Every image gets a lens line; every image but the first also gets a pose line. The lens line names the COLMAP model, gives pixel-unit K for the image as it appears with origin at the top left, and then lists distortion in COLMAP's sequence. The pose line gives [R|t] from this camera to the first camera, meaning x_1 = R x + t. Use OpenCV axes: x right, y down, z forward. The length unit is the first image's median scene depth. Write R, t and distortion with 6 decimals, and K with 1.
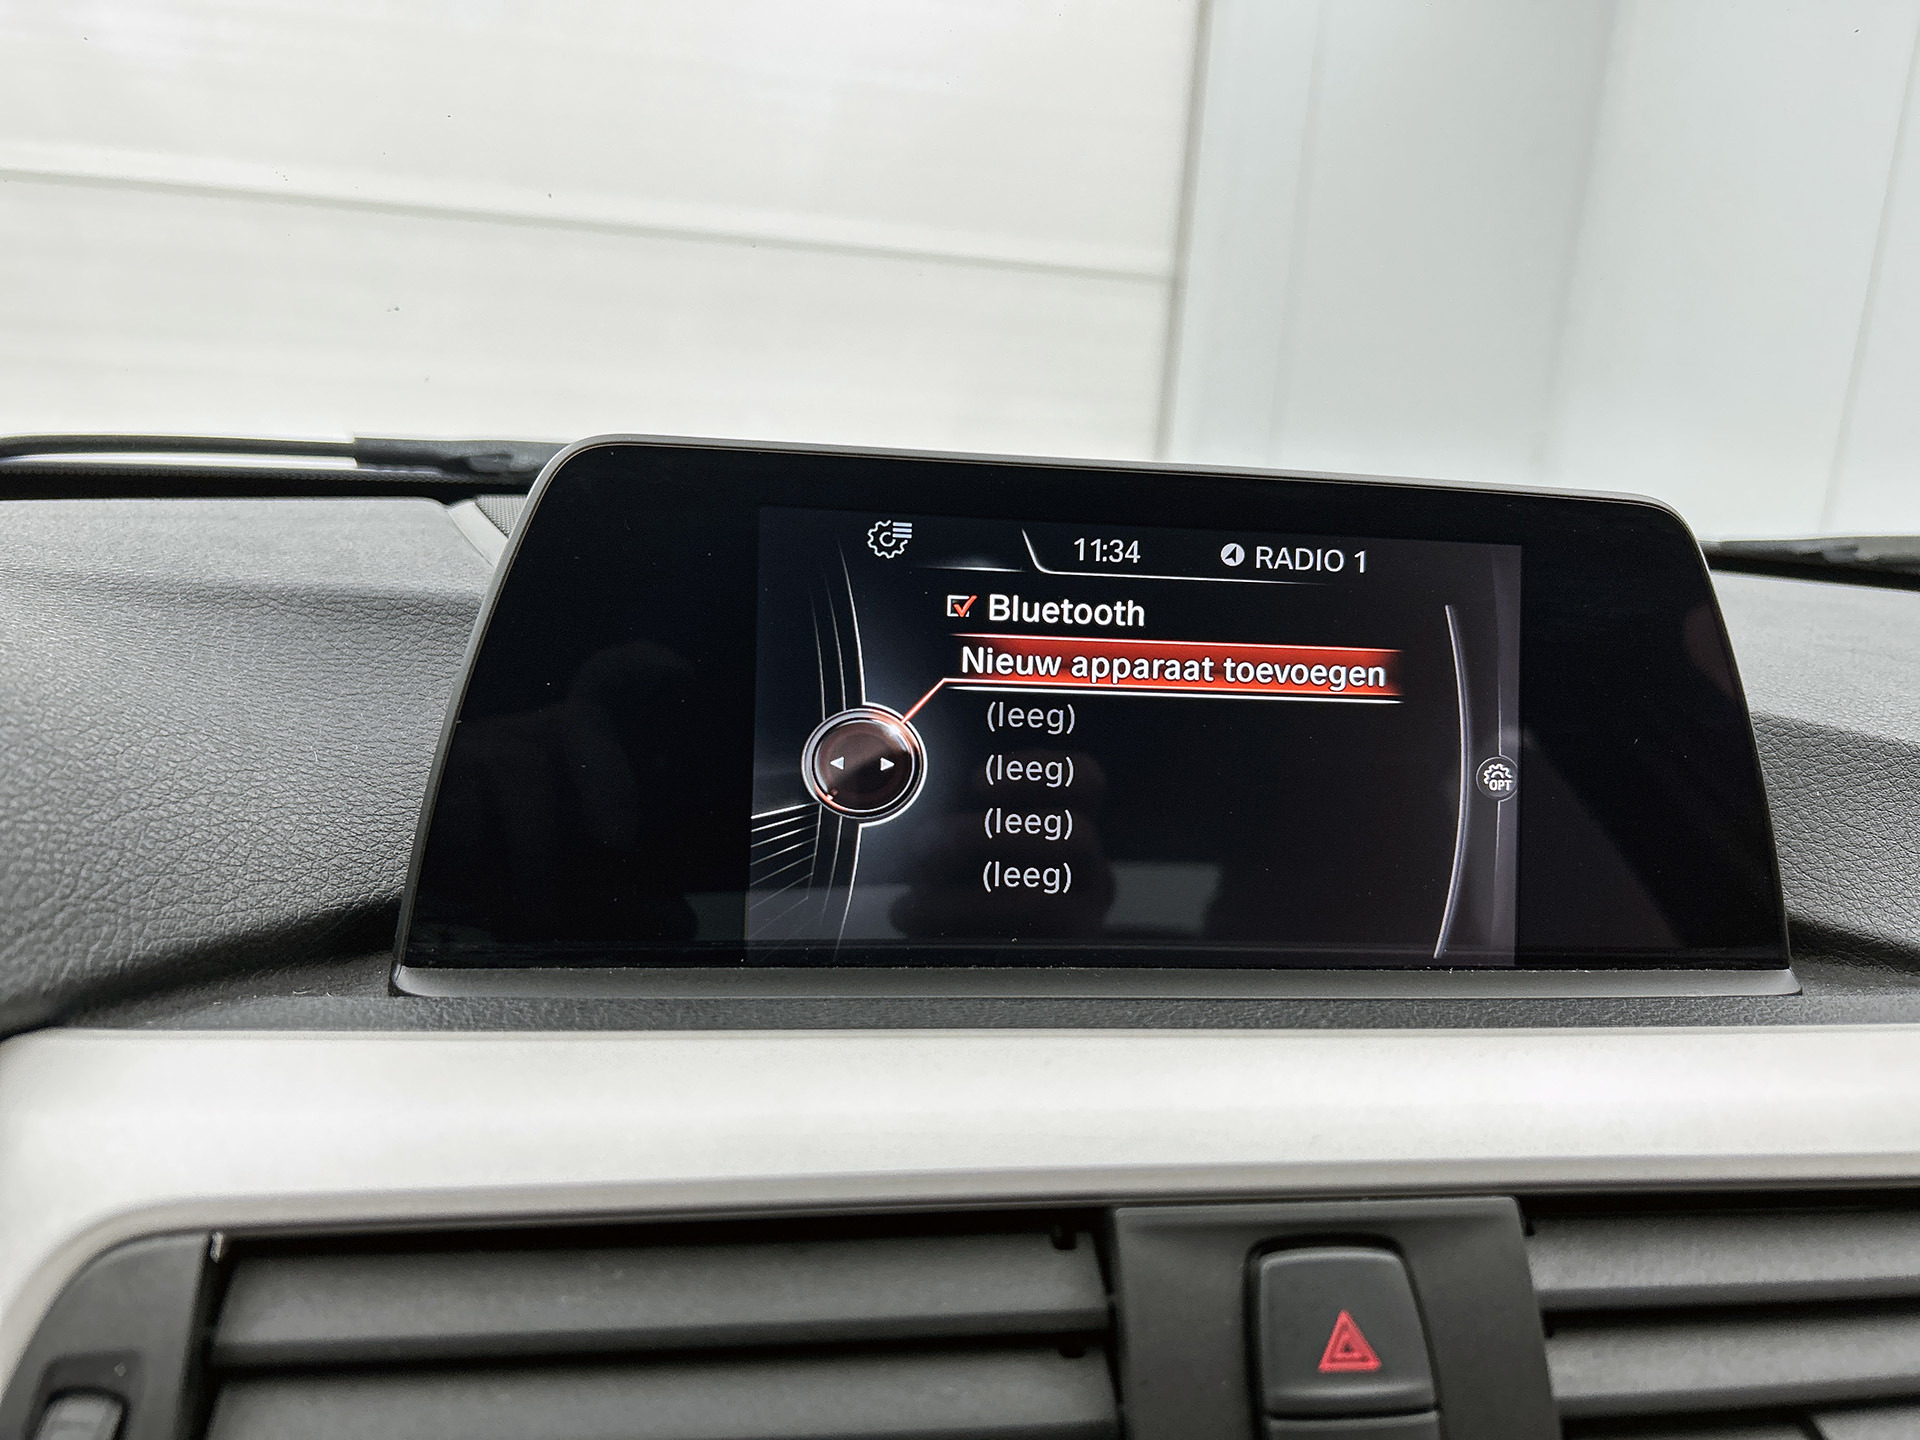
lens RADIAL K [[1462.8, 0, 946.4], [0, 1462.8, 715.7], [0, 0, 1]] dist [-0.008375, 0.000696]
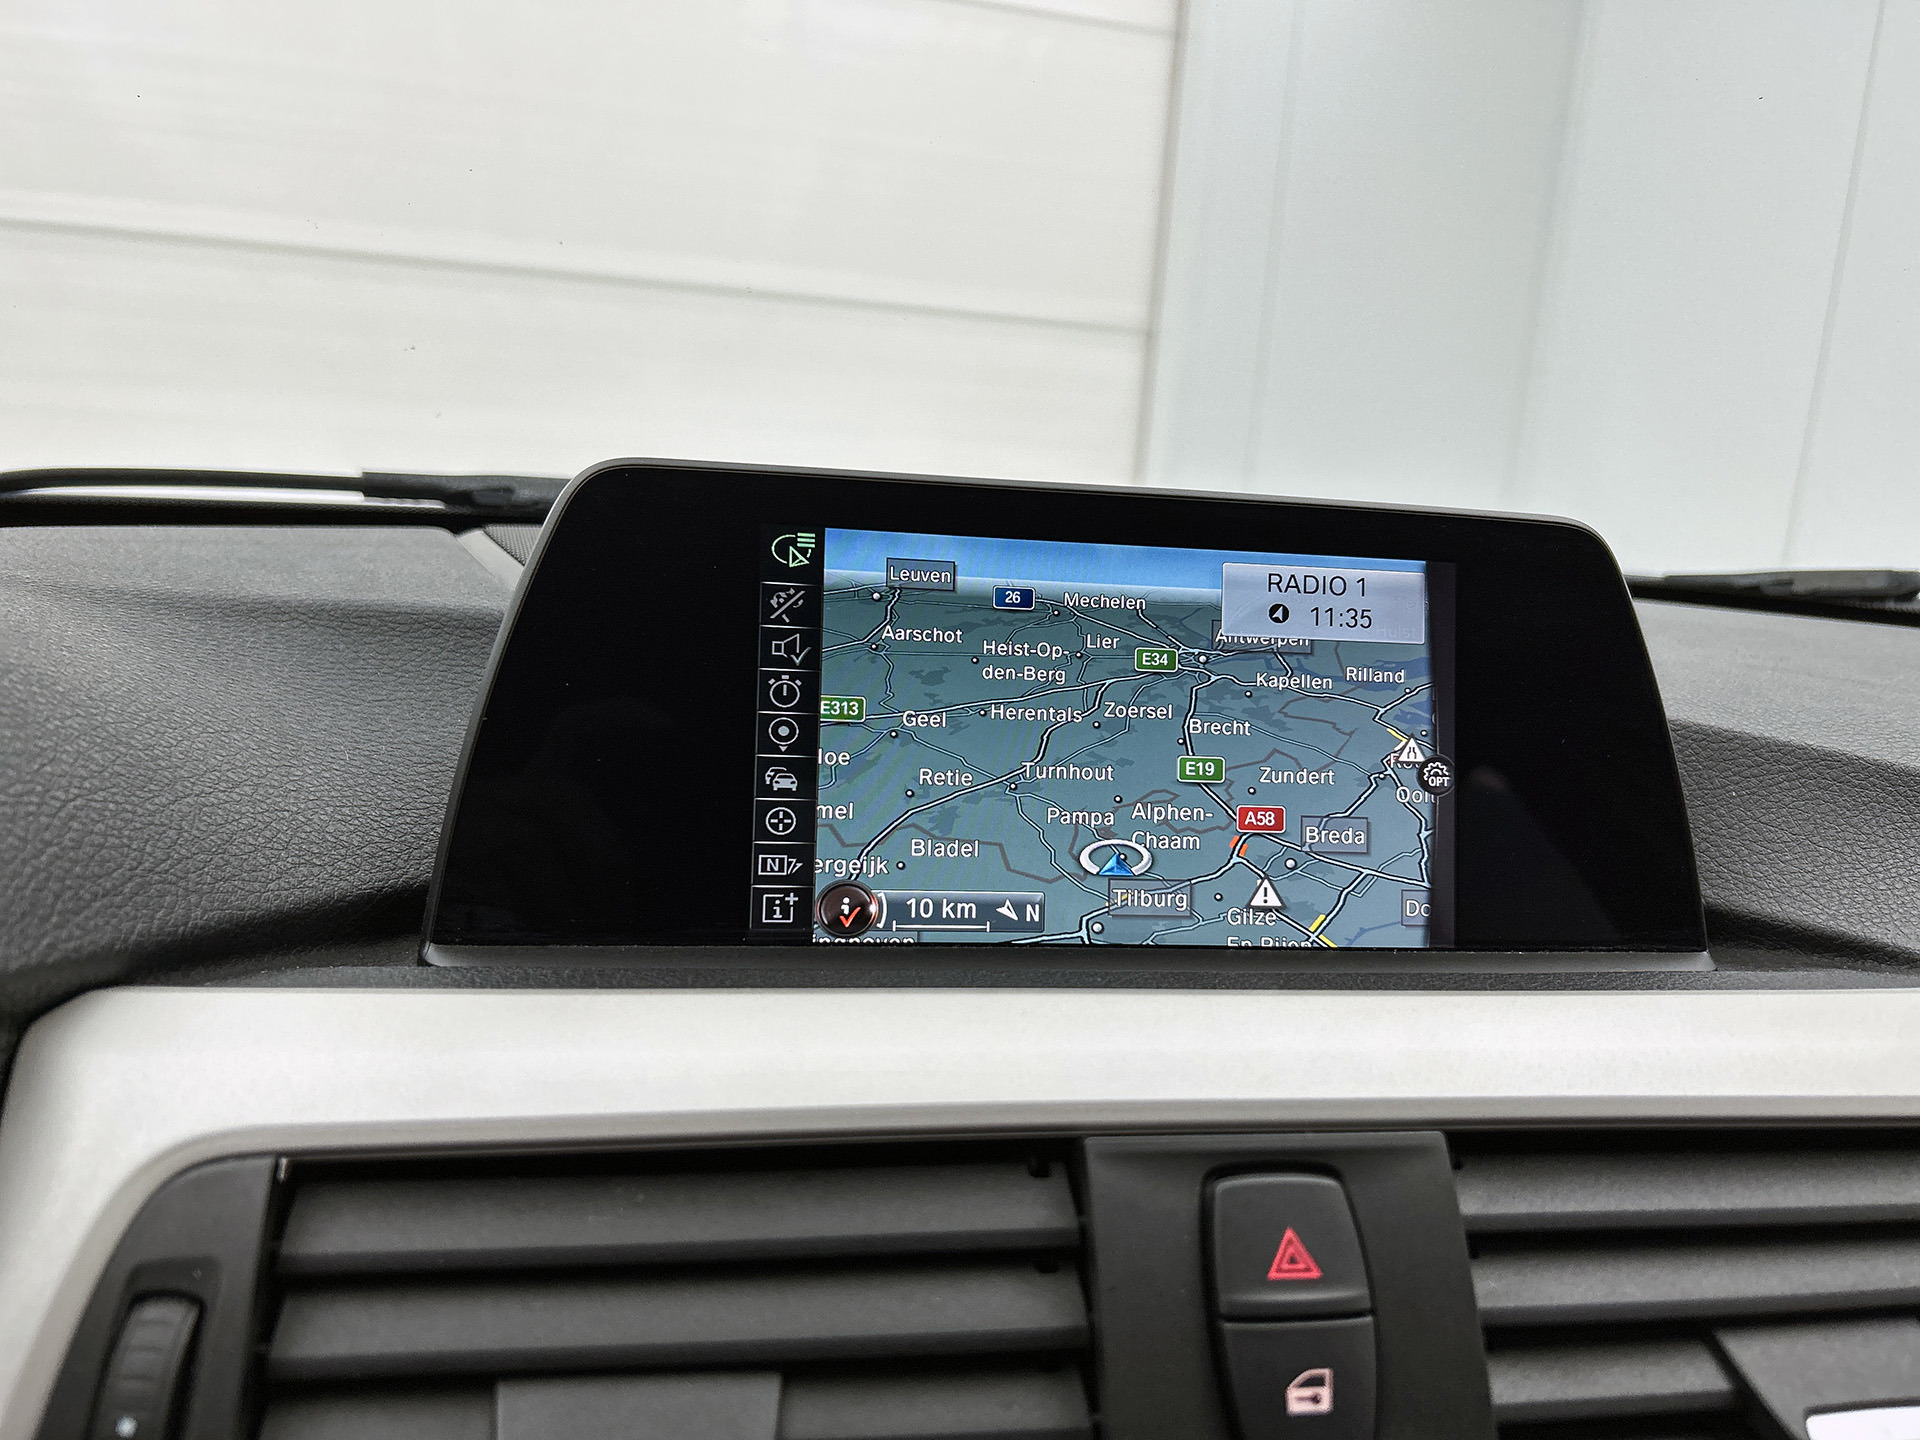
lens RADIAL K [[1462.8, 0, 946.4], [0, 1462.8, 715.7], [0, 0, 1]] dist [-0.008375, 0.000696]
pose [[0.999873, -0.000743, 0.015943, -0.006655], [0.001278, 0.999436, -0.033548, 0.041134], [-0.015909, 0.033564, 0.999310, -0.101481]]
